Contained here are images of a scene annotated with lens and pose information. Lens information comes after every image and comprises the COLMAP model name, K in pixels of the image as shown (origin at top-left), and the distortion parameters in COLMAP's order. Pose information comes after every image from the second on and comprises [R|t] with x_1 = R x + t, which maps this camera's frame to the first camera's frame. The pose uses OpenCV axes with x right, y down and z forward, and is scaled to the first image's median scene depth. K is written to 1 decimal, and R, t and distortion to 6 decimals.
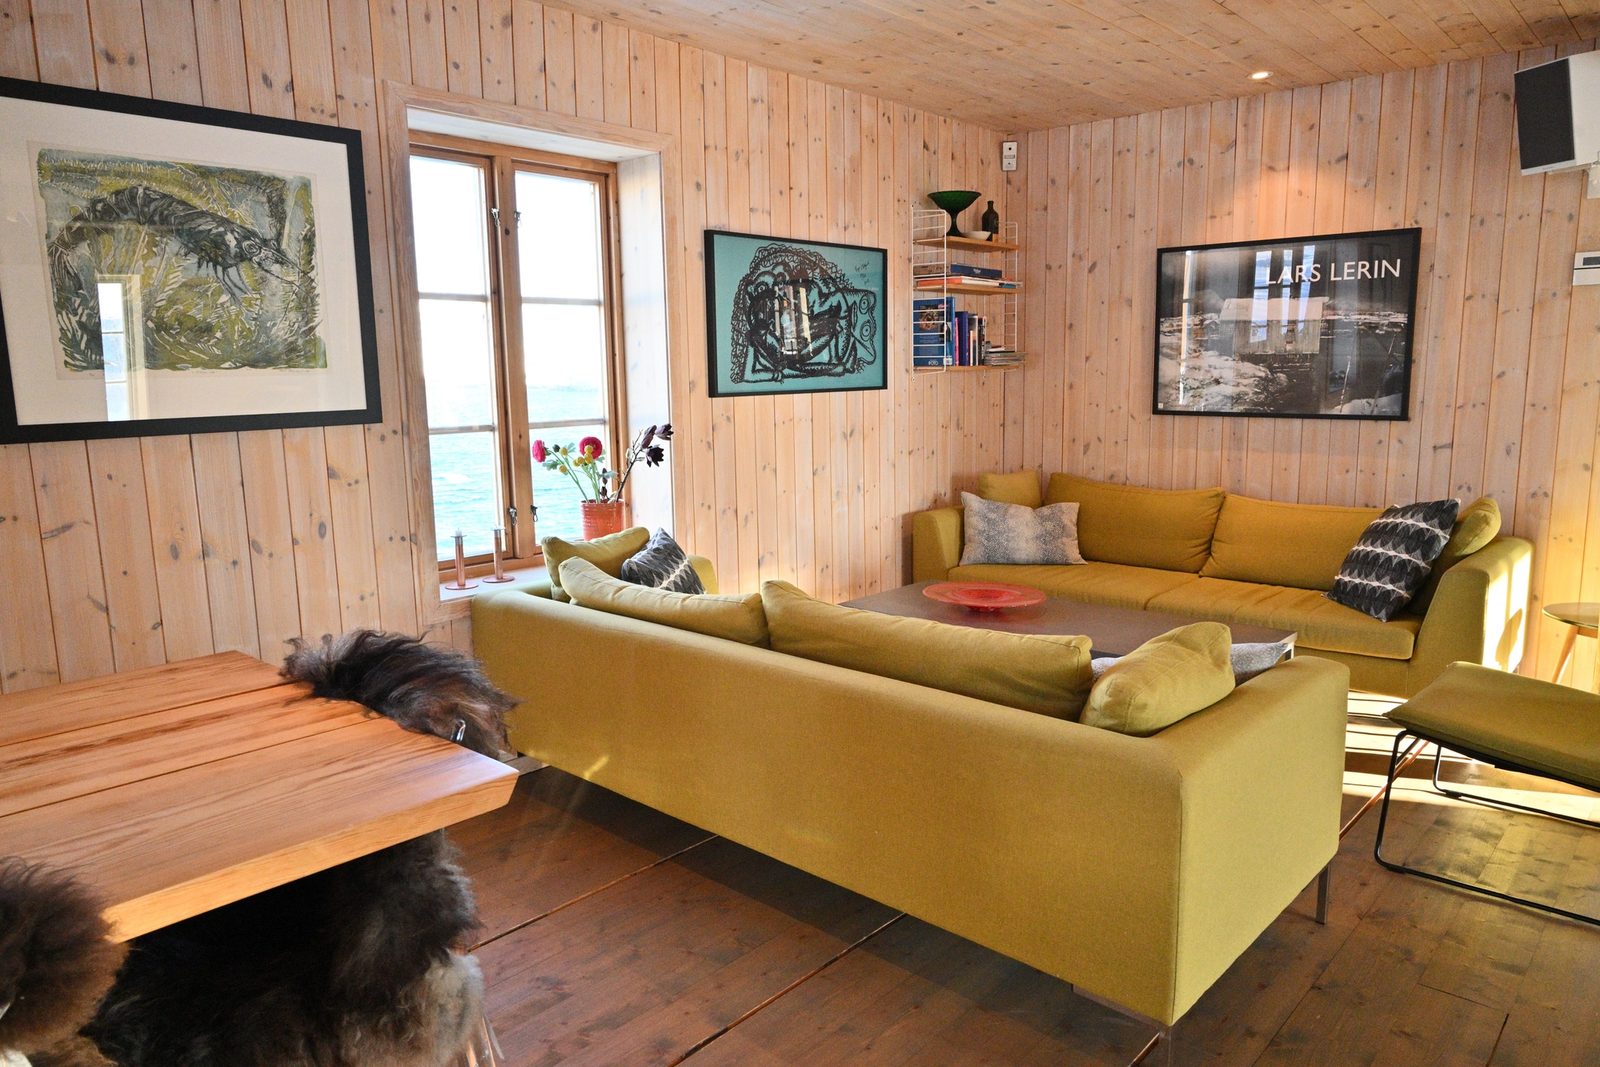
lens RADIAL K [[1064.6, 0, 806.7], [0, 1064.6, 528.4], [0, 0, 1]] dist [0.000841, 0.002767]
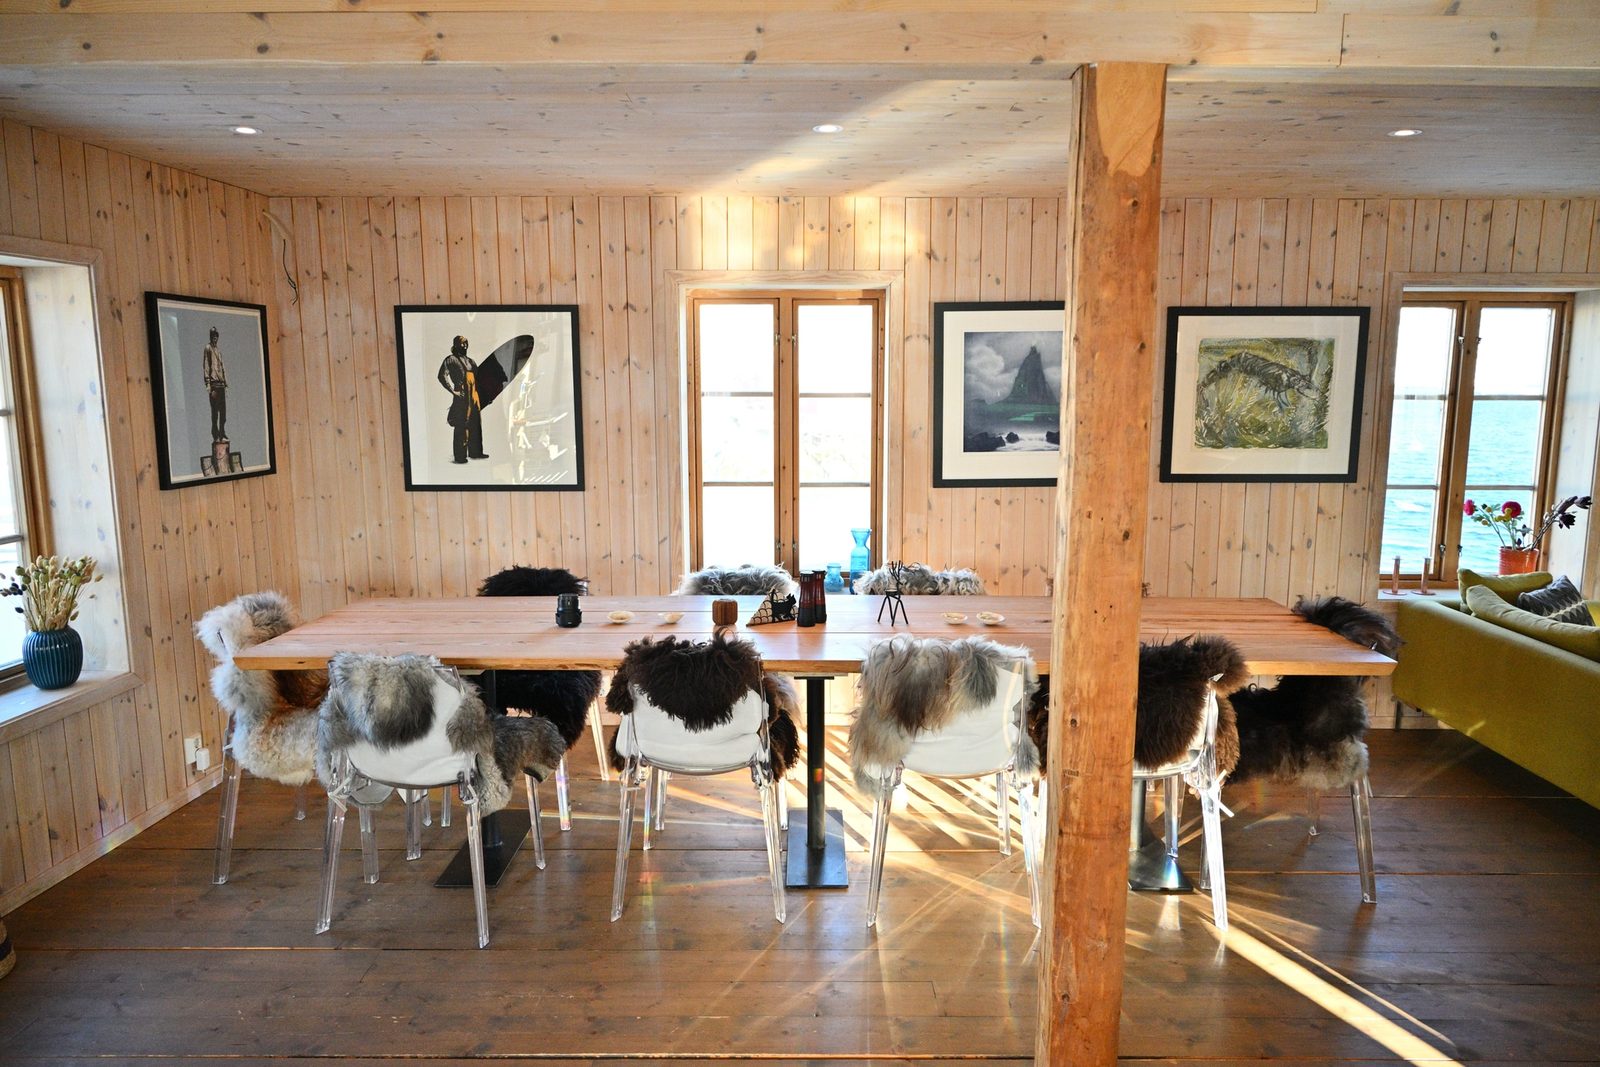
lens RADIAL K [[1064.6, 0, 806.7], [0, 1064.6, 528.4], [0, 0, 1]] dist [0.000841, 0.002767]
pose [[0.660575, 0.124326, -0.740394, 0.237550], [-0.127167, 0.990472, 0.052861, -0.009345], [0.739911, 0.059235, 0.670091, -0.647055]]
